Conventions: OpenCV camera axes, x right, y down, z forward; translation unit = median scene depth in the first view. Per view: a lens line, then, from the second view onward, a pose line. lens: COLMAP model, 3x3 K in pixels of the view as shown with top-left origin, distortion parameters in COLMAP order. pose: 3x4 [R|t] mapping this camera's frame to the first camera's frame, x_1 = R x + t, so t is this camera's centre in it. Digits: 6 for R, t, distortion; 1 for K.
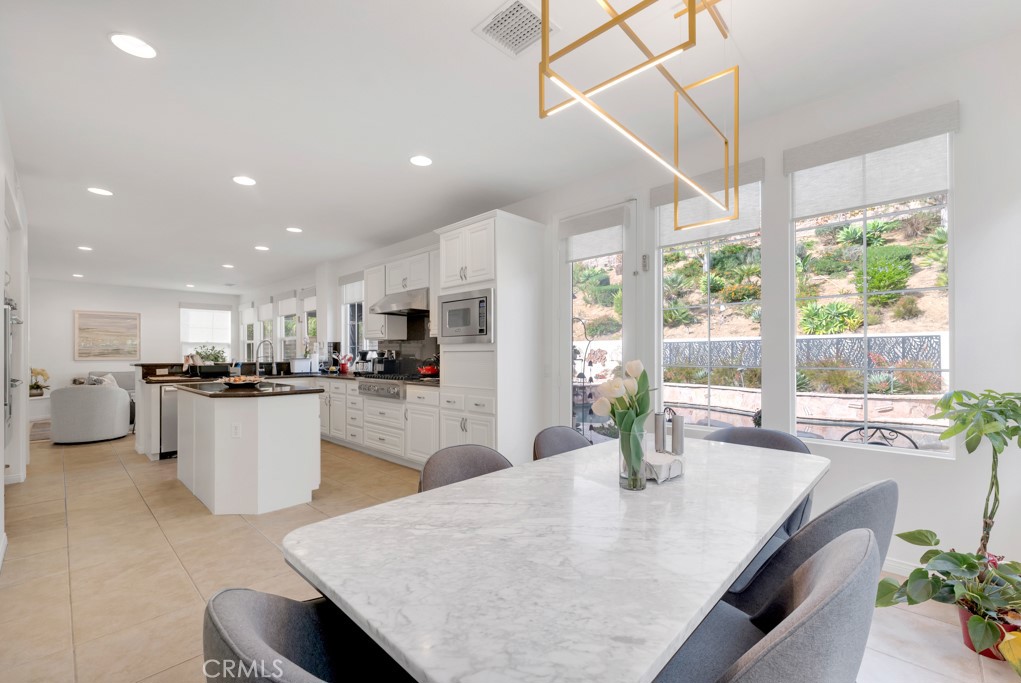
lens RADIAL K [[431.6, 0, 510.5], [0, 431.6, 350.5], [0, 0, 1]] dist [-0.001123, -0.000138]
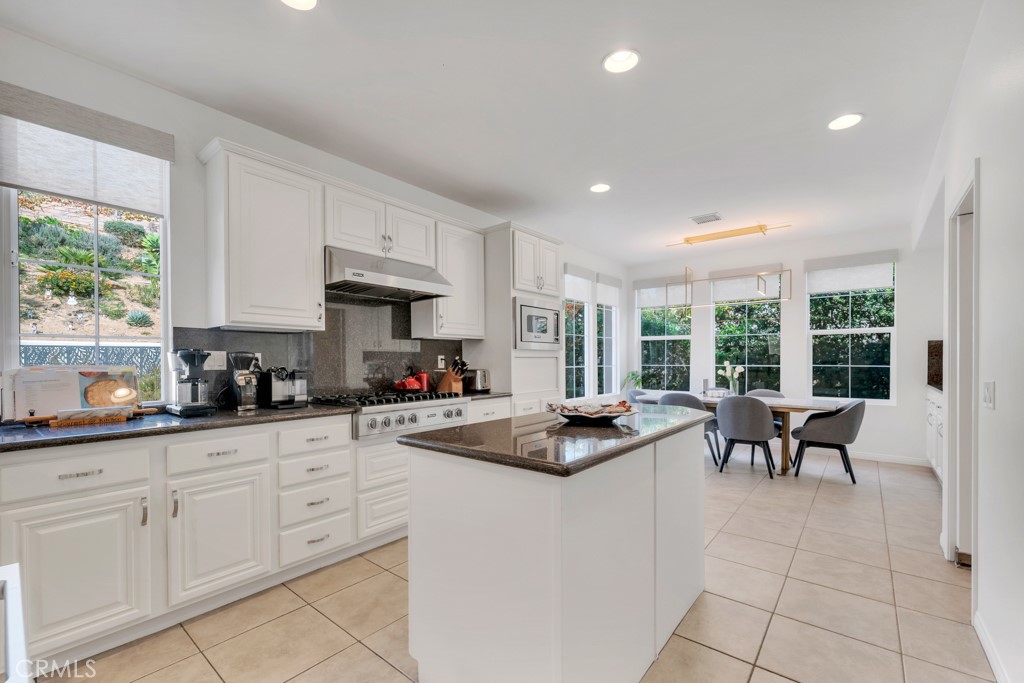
lens RADIAL K [[434.2, 0, 509.5], [0, 434.2, 357.0], [0, 0, 1]] dist [0.002718, 0.000188]
pose [[-0.077974, 0.012540, 0.996877, -0.675993], [-0.002474, 0.999915, -0.012772, 0.009110], [-0.996952, -0.003462, -0.077936, 0.676787]]
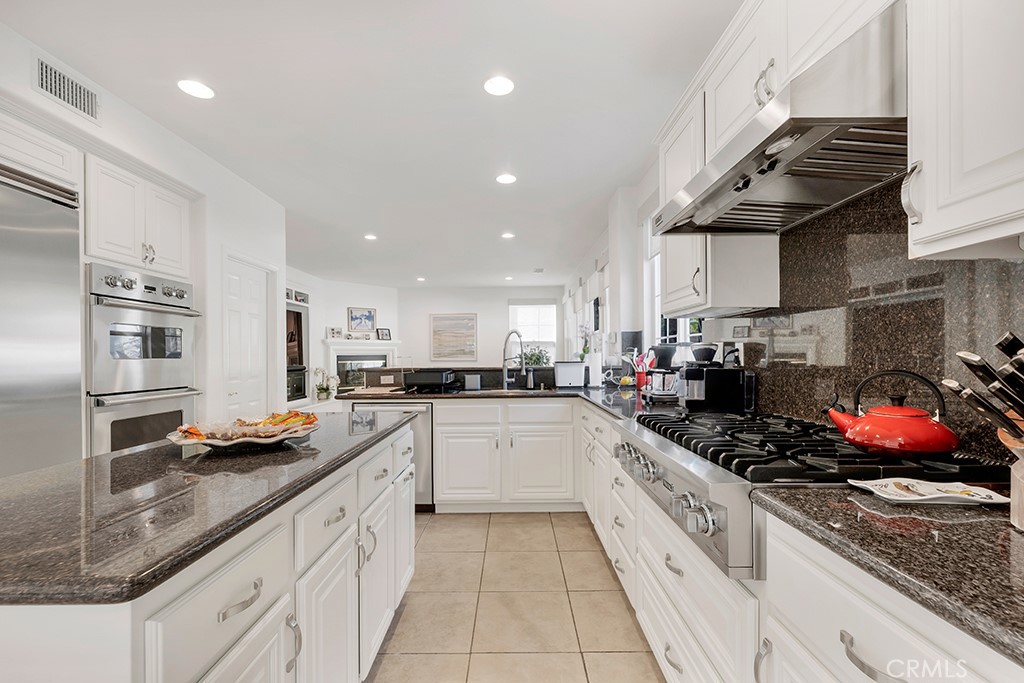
lens RADIAL K [[428.4, 0, 508.9], [0, 428.4, 354.3], [0, 0, 1]] dist [-0.001721, -0.000573]
pose [[0.680955, -0.004382, -0.732312, -0.123149], [0.011996, 0.999915, 0.005172, 0.004875], [0.732227, -0.012306, 0.680950, 0.543375]]
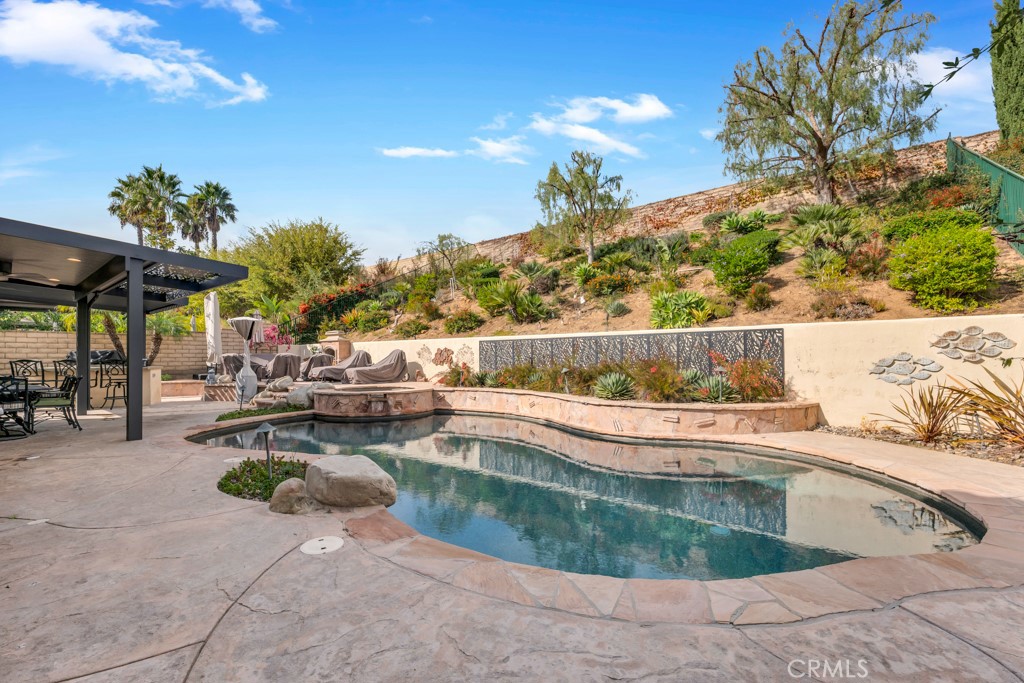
lens RADIAL K [[428.1, 0, 512.0], [0, 428.1, 341.5], [0, 0, 1]] dist [0.001576, -0.000182]
pose [[0.996124, 0.002261, 0.087937, 0.595612], [0.000189, 0.999612, -0.027845, 0.015782], [-0.087966, 0.027754, 0.995737, 0.350268]]
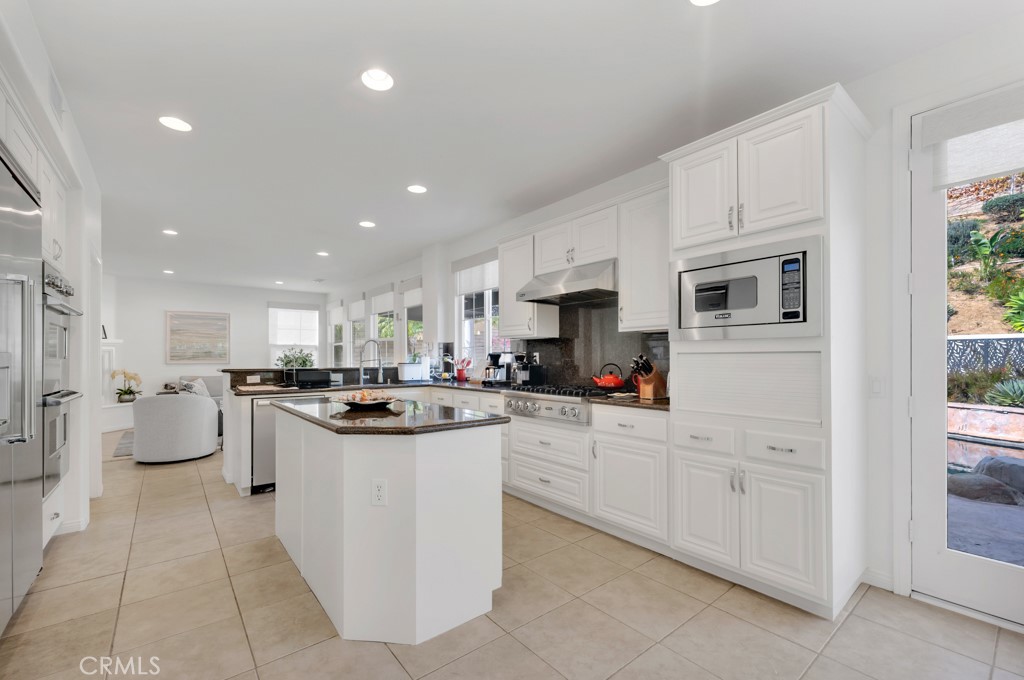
lens RADIAL K [[428.4, 0, 508.9], [0, 428.4, 352.8], [0, 0, 1]] dist [-0.001721, -0.000573]
pose [[0.991128, -0.000419, -0.132910, -0.194205], [0.000004, 0.999995, -0.003120, 0.002353], [0.132911, 0.003092, 0.991123, 0.230776]]
